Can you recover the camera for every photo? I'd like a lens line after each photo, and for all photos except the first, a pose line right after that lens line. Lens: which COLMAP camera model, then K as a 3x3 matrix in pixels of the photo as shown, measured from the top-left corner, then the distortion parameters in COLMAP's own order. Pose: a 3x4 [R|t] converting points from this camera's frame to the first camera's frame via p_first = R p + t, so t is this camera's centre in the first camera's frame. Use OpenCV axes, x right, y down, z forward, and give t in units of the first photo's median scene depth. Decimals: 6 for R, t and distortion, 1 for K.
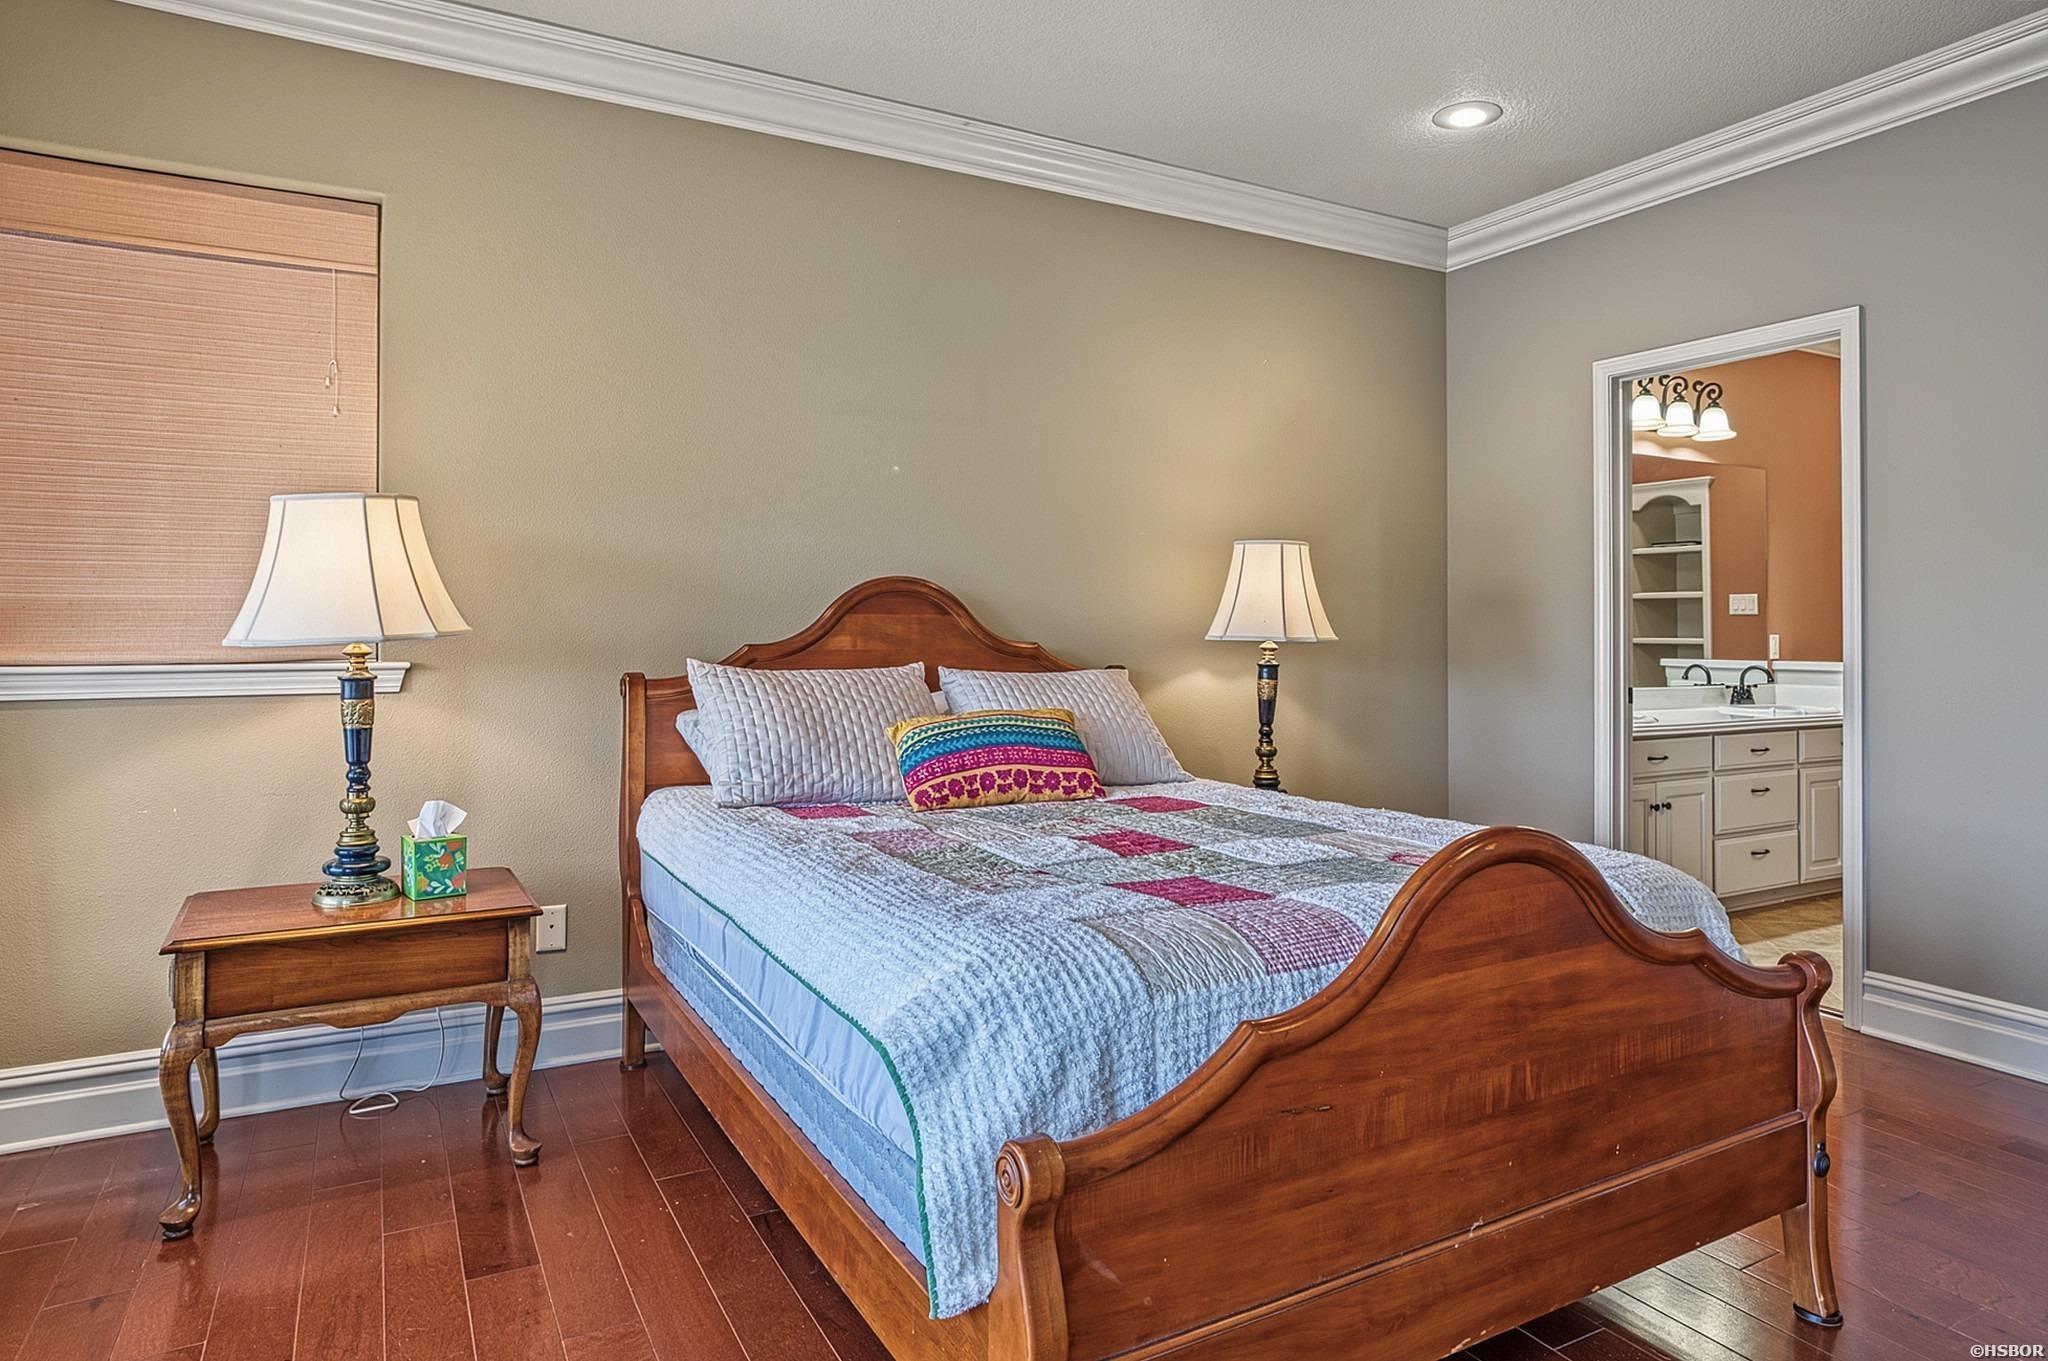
lens RADIAL K [[1199.4, 0, 975.1], [0, 1199.4, 634.3], [0, 0, 1]] dist [-0.037983, 0.021814]
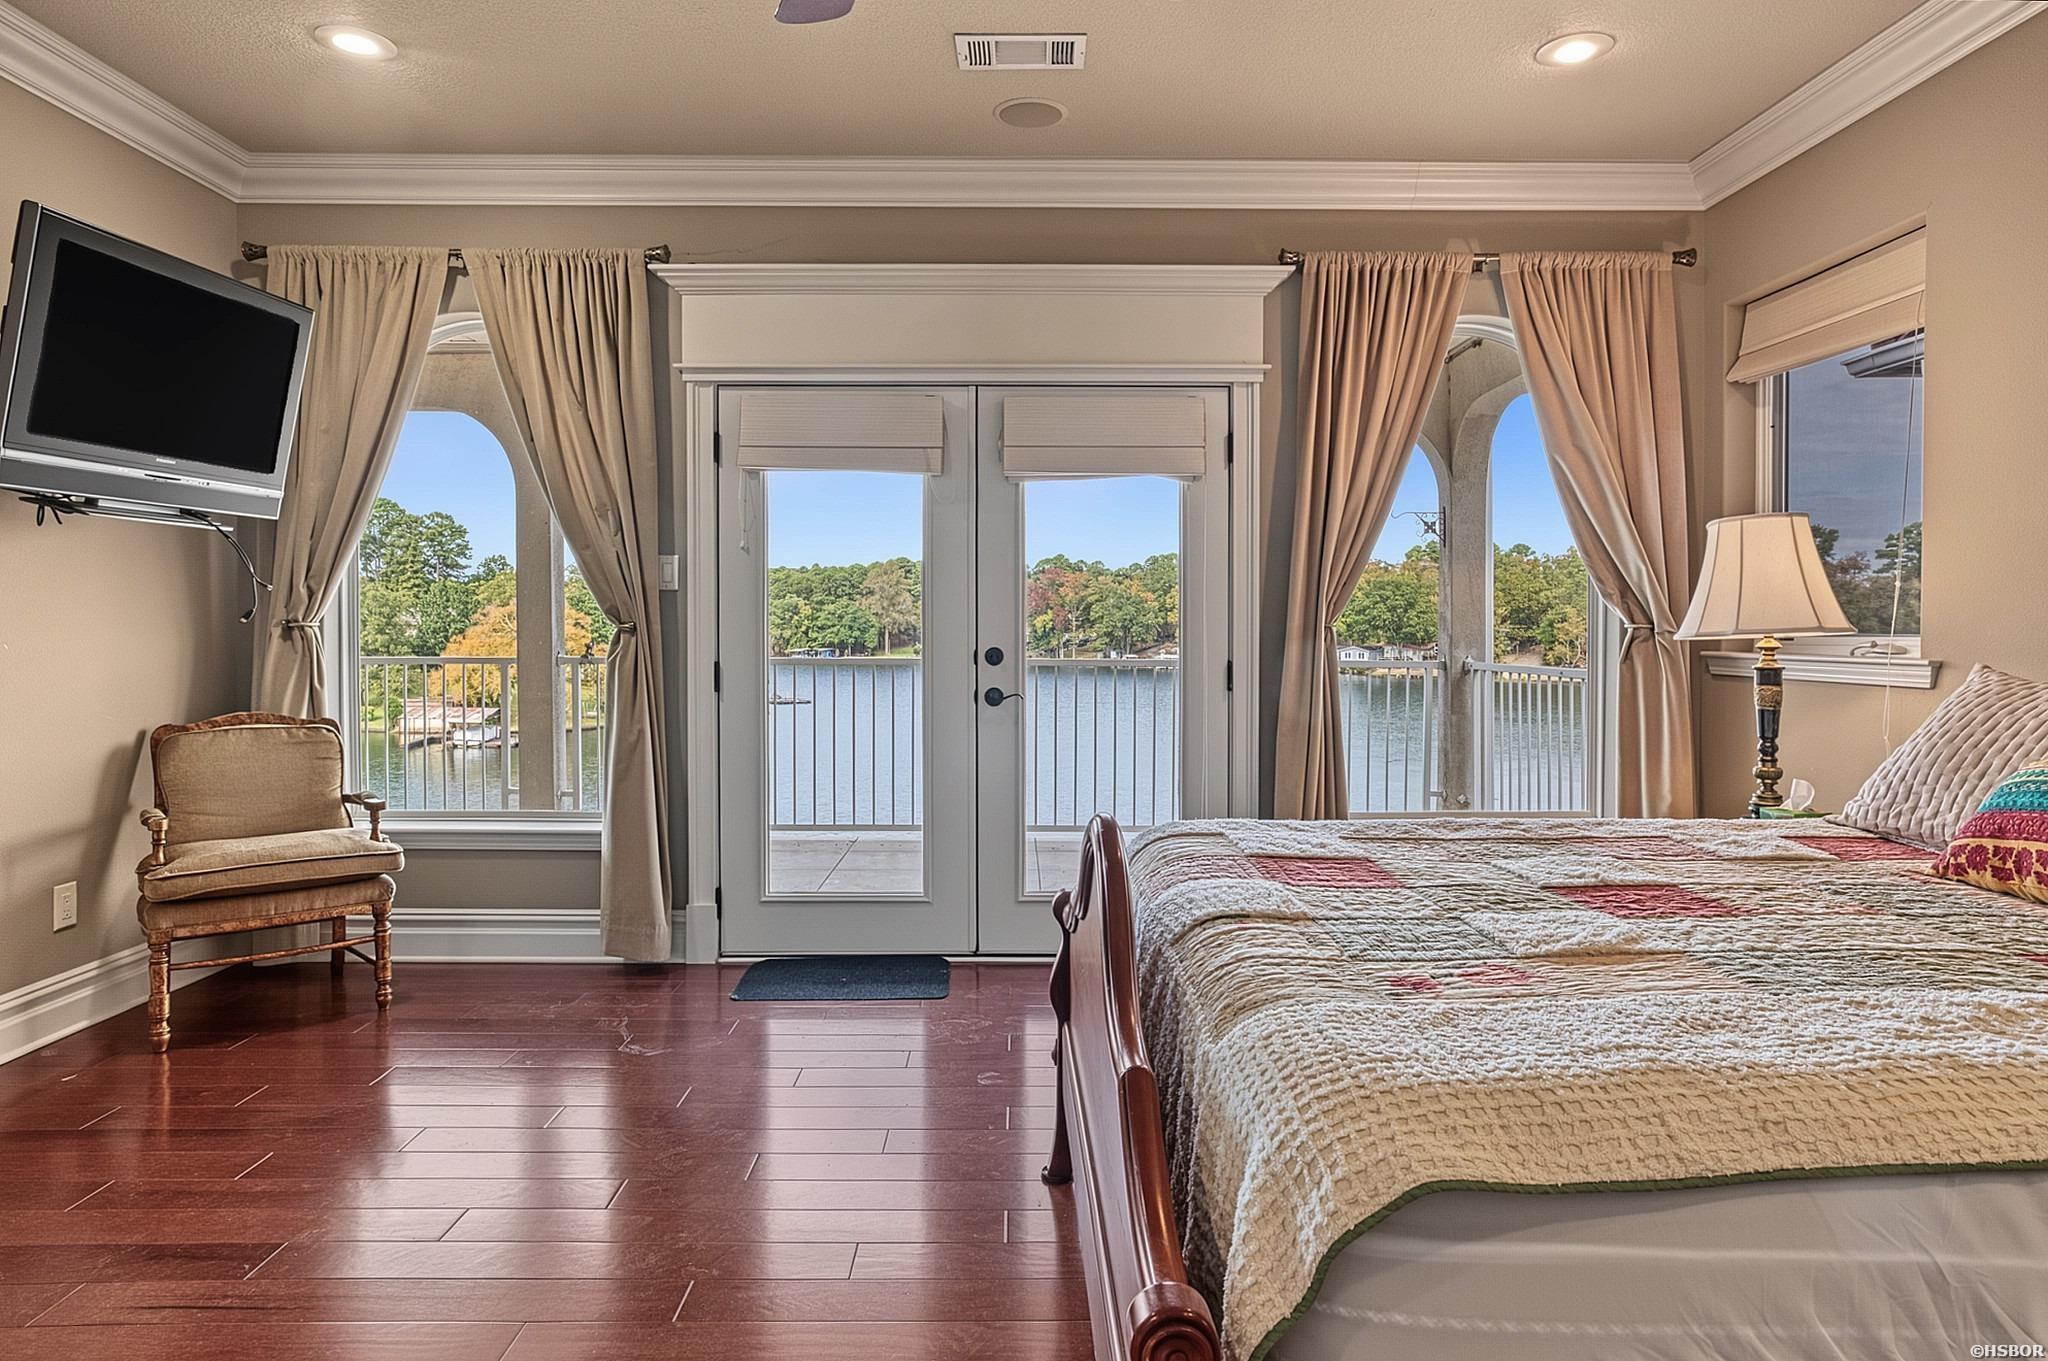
lens RADIAL K [[1199.4, 0, 1013.5], [0, 1199.4, 635.4], [0, 0, 1]] dist [-0.037983, 0.021814]
pose [[-0.467667, 0.006997, -0.883877, 0.668141], [-0.003813, 0.999943, 0.009933, -0.003828], [0.883897, 0.008015, -0.467613, 0.653813]]
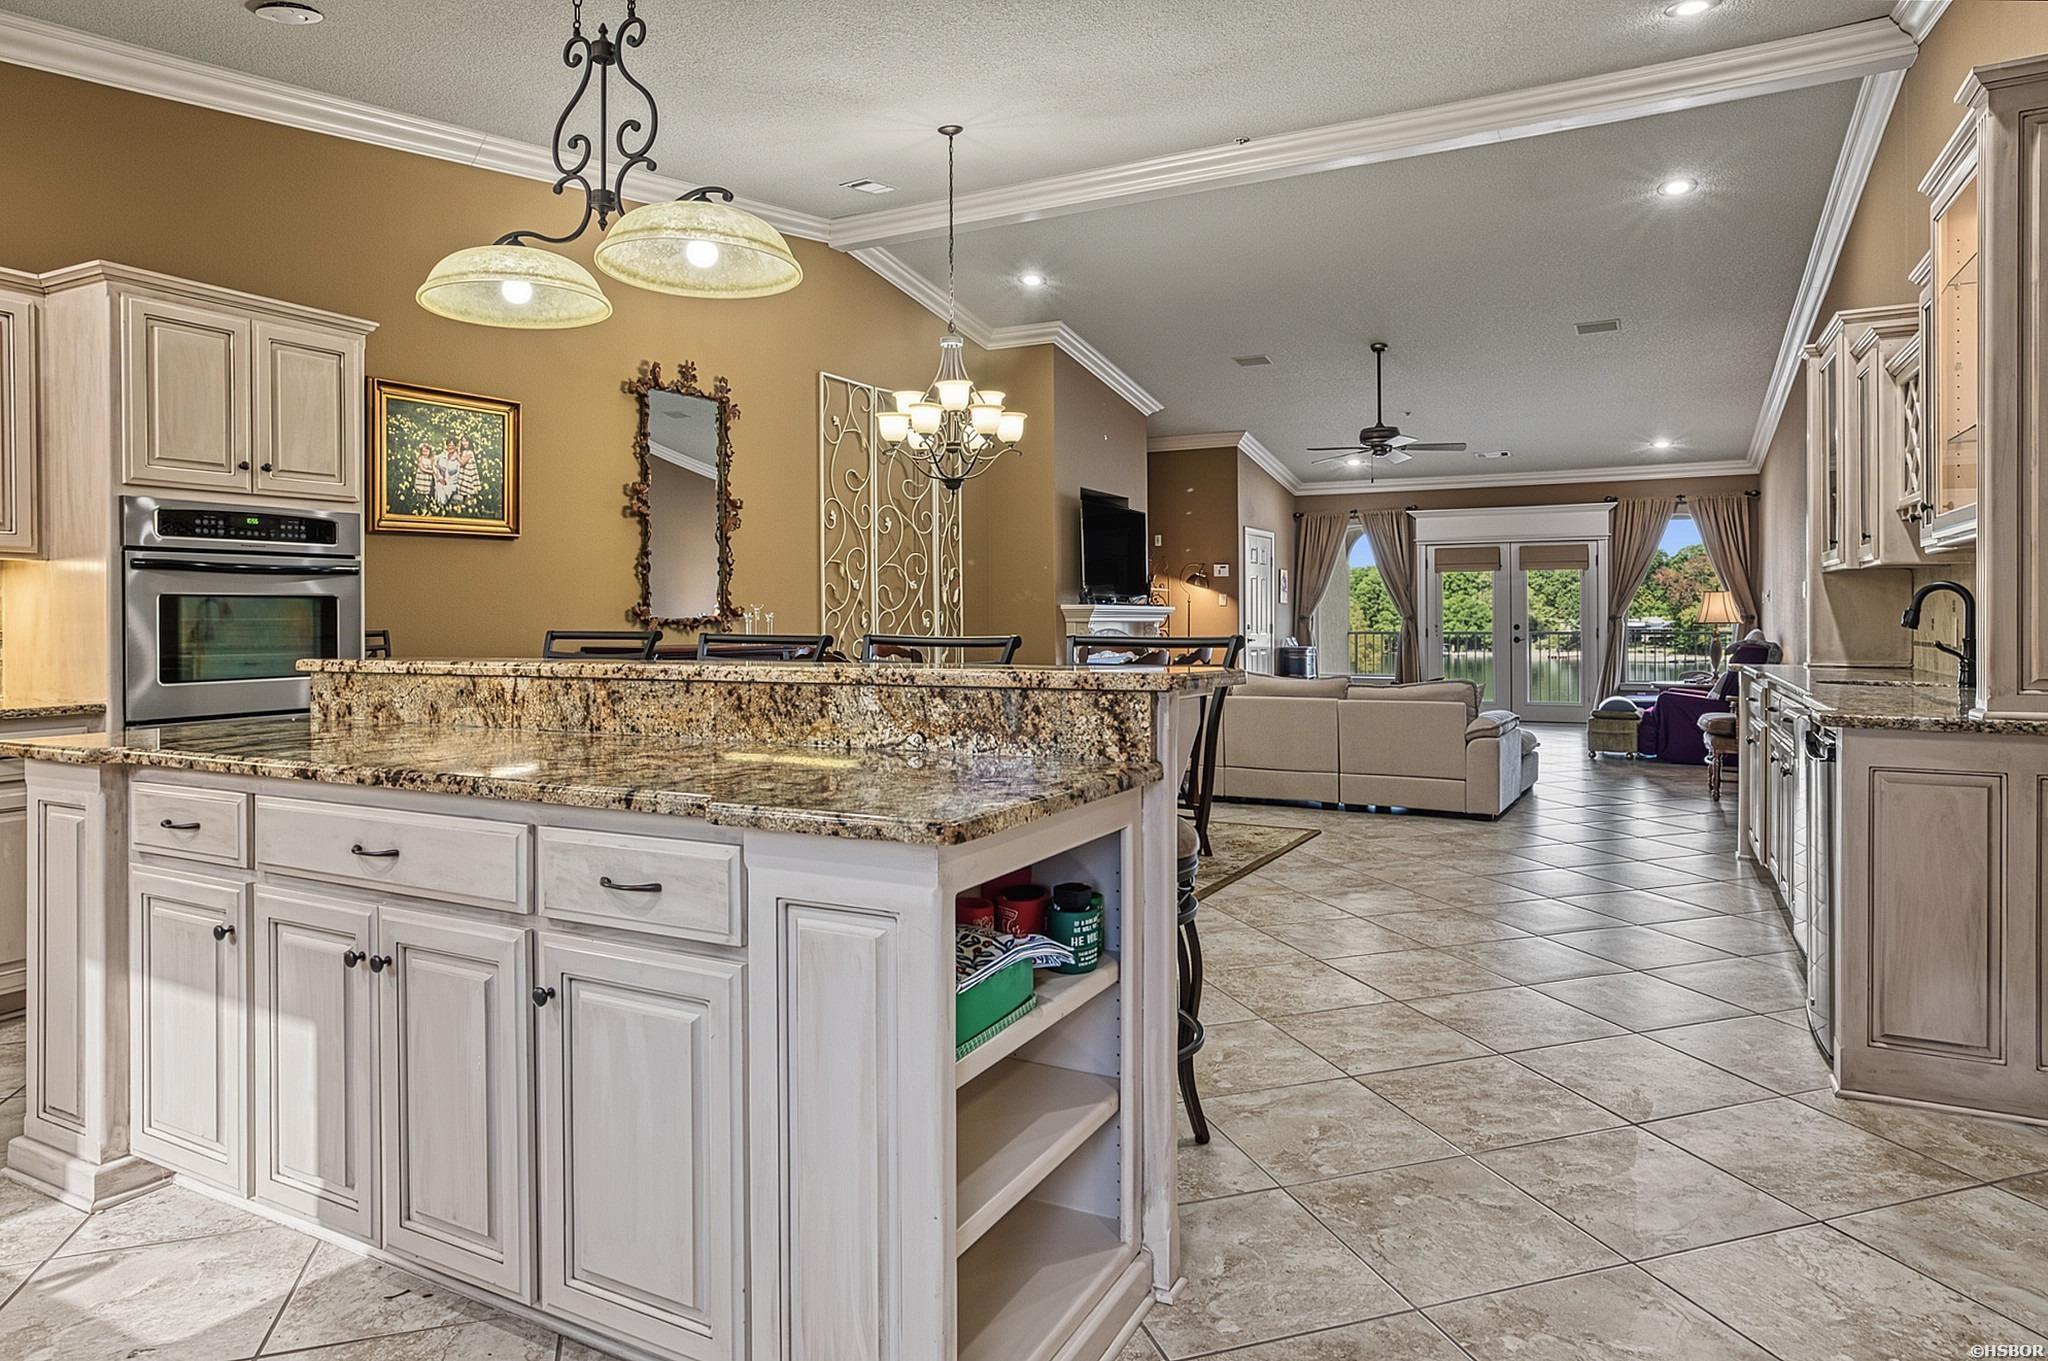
lens RADIAL K [[1199.4, 0, 1032.7], [0, 1199.4, 616.3], [0, 0, 1]] dist [-0.037983, 0.021814]
pose [[-0.825308, 0.001952, -0.564679, 2.958194], [0.004291, 0.999987, -0.002814, -0.001164], [0.564666, -0.004745, -0.825306, 2.284958]]
